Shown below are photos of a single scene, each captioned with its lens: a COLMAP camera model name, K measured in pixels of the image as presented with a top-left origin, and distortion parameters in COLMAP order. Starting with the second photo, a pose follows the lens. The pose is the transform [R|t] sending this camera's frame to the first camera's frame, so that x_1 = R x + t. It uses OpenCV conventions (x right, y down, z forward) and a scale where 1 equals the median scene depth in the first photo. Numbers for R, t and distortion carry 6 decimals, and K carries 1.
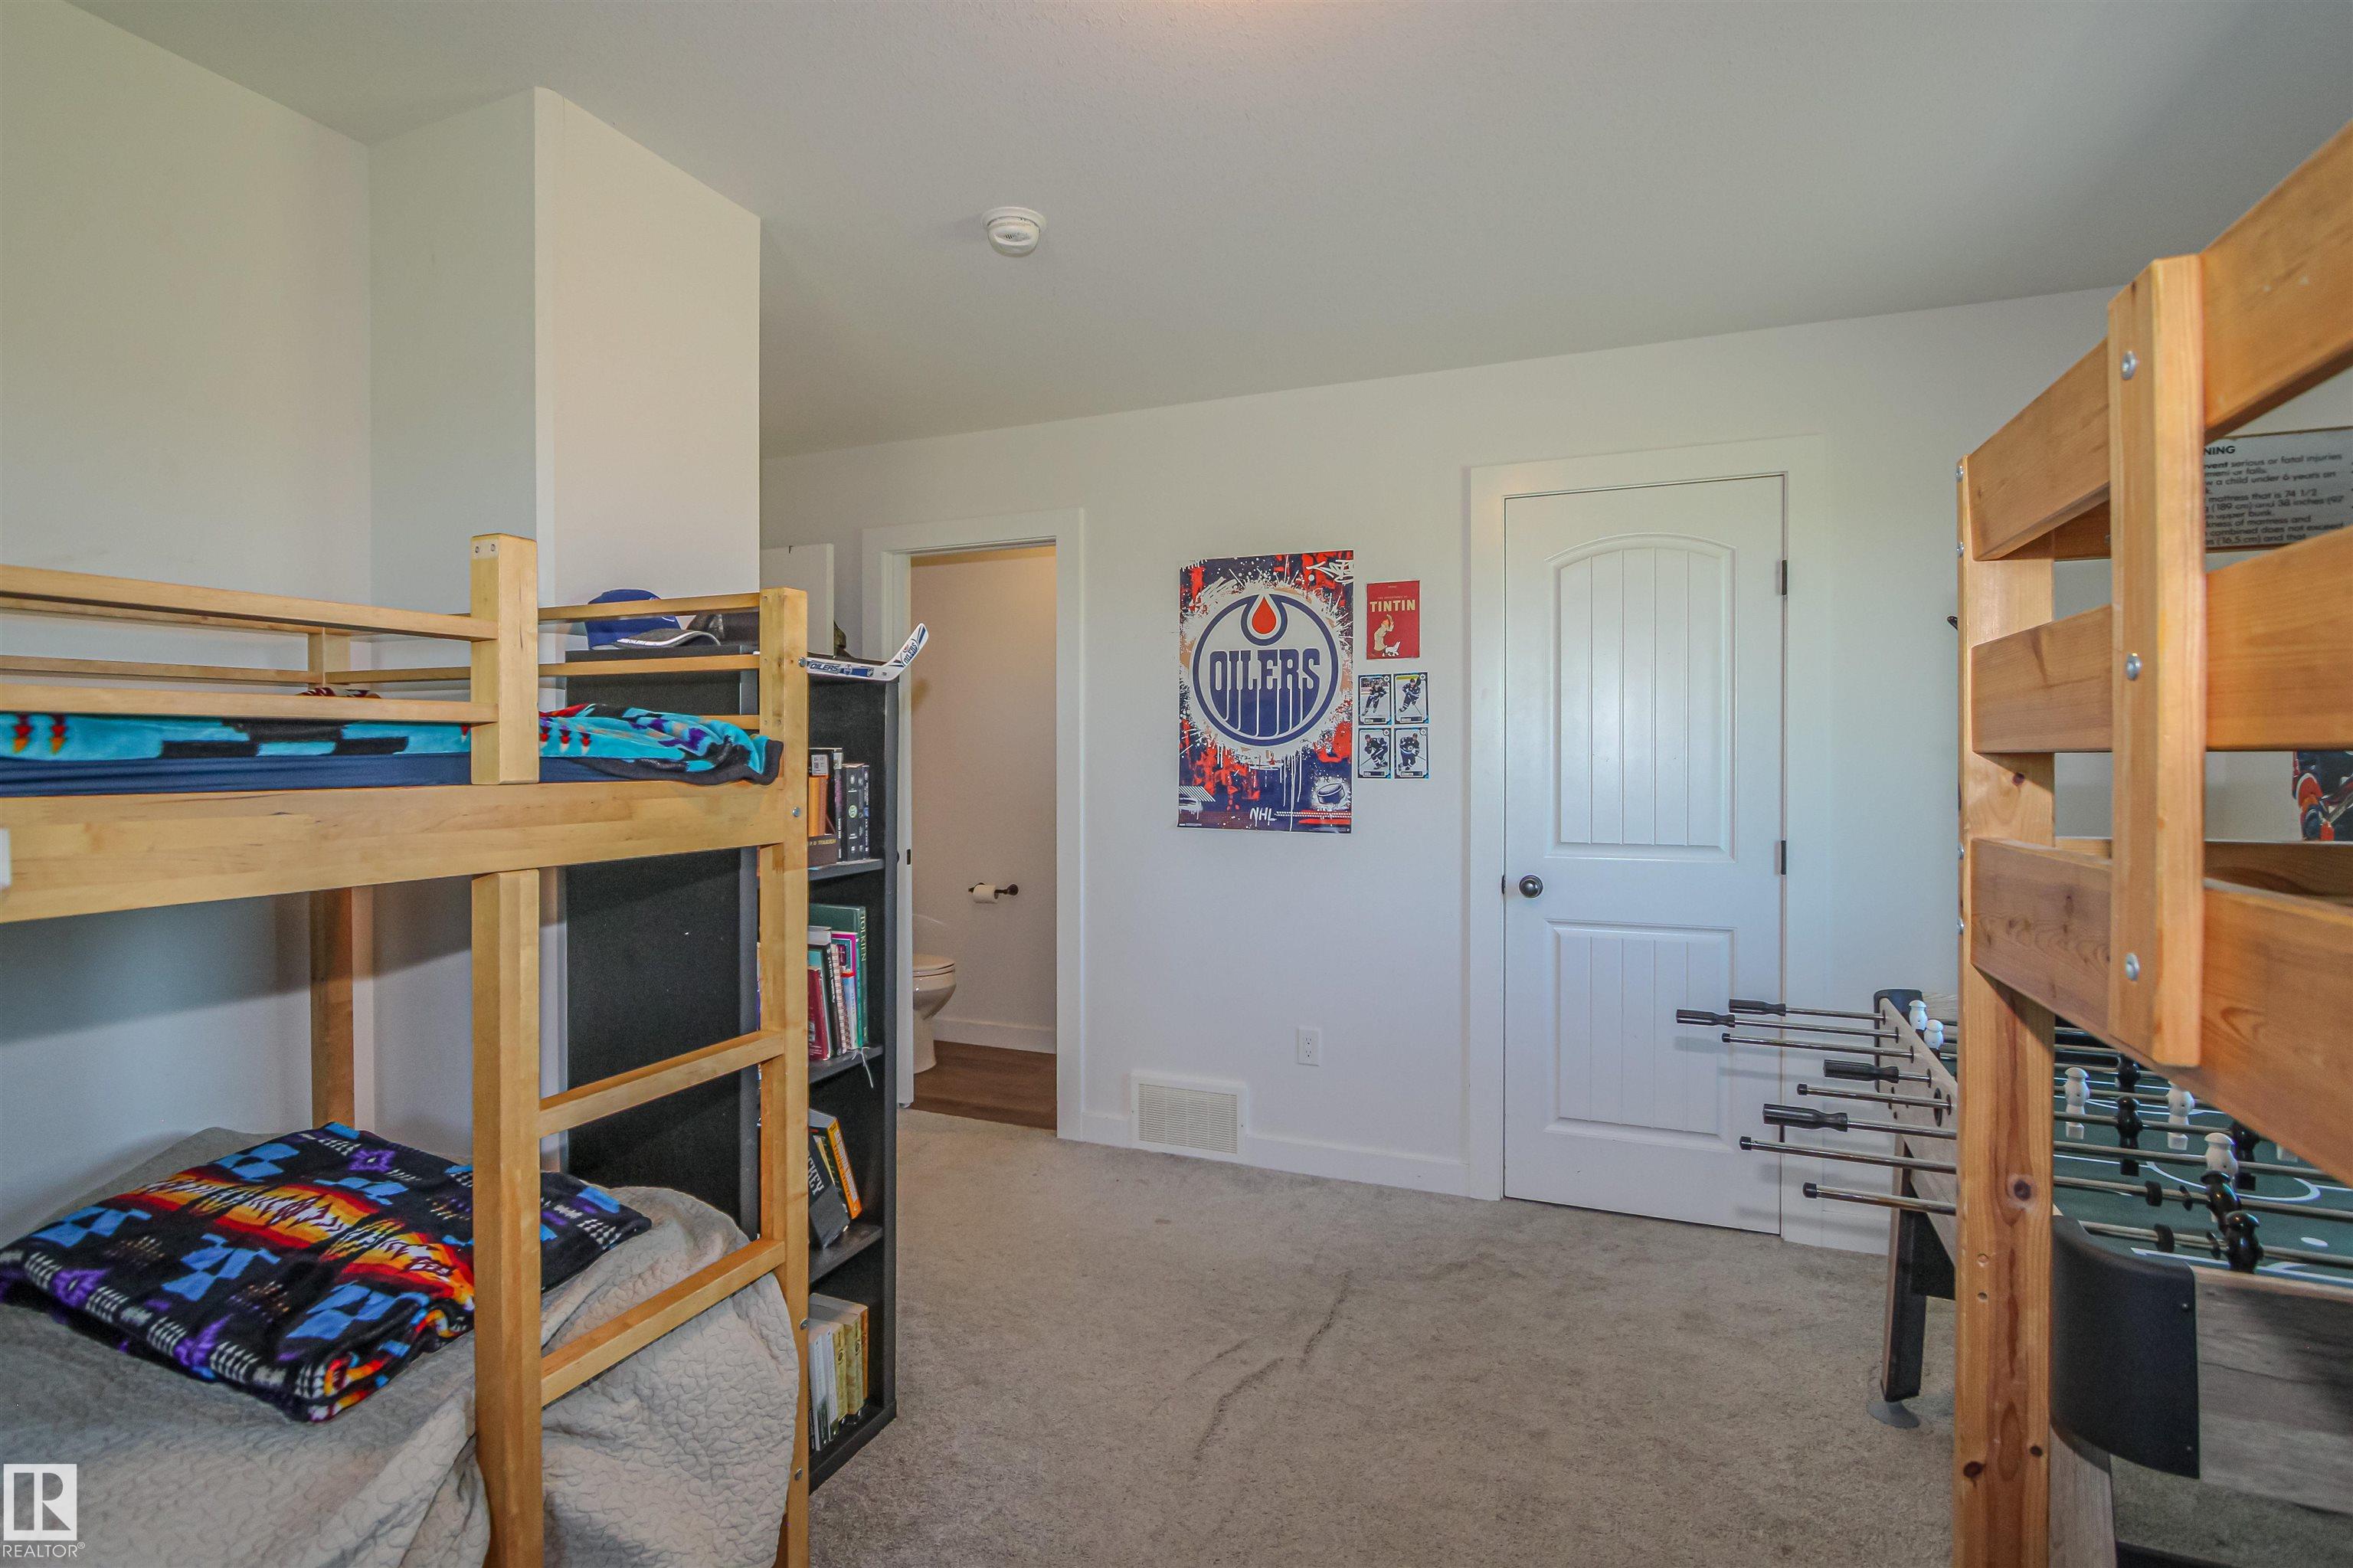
lens RADIAL K [[1111.6, 0, 1168.8], [0, 1111.6, 778.2], [0, 0, 1]] dist [-0.014566, 0.000518]
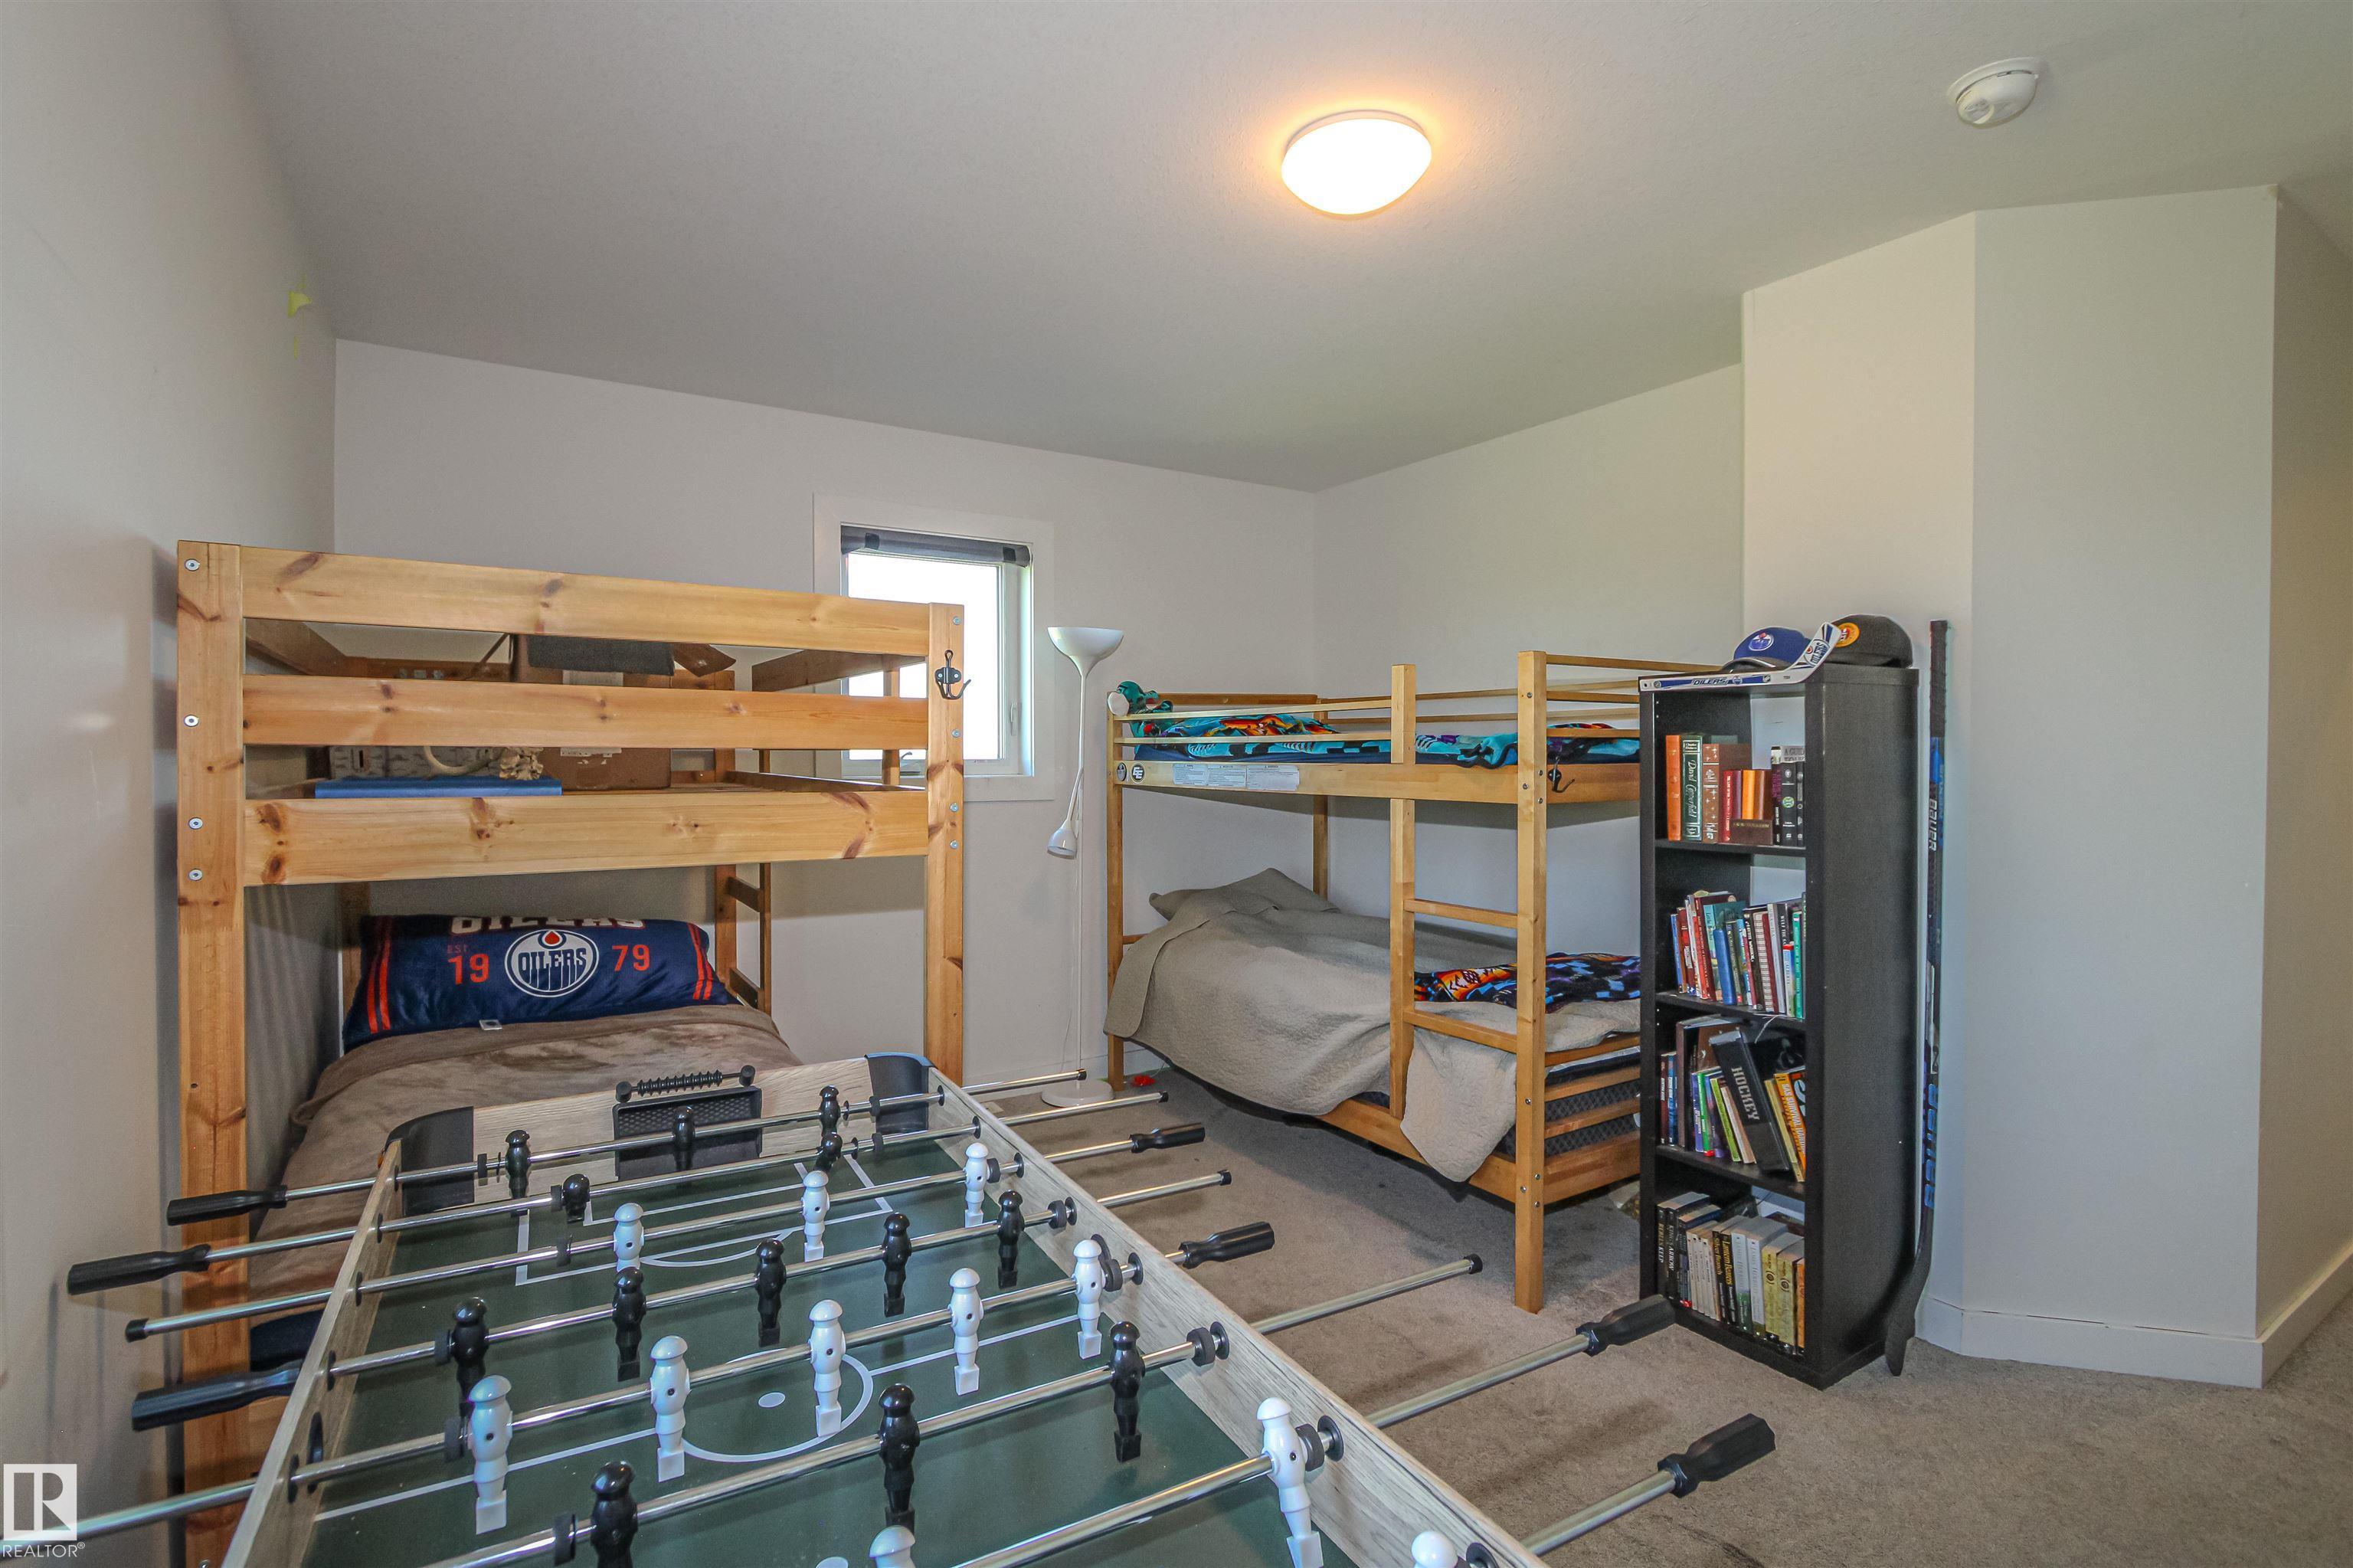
lens RADIAL K [[1111.6, 0, 1168.8], [0, 1111.6, 778.2], [0, 0, 1]] dist [-0.014566, 0.000518]
pose [[-0.604182, 0.014551, -0.796714, 1.005793], [-0.017523, 0.999349, 0.031540, -0.018956], [0.796654, 0.033017, -0.603534, 1.206878]]
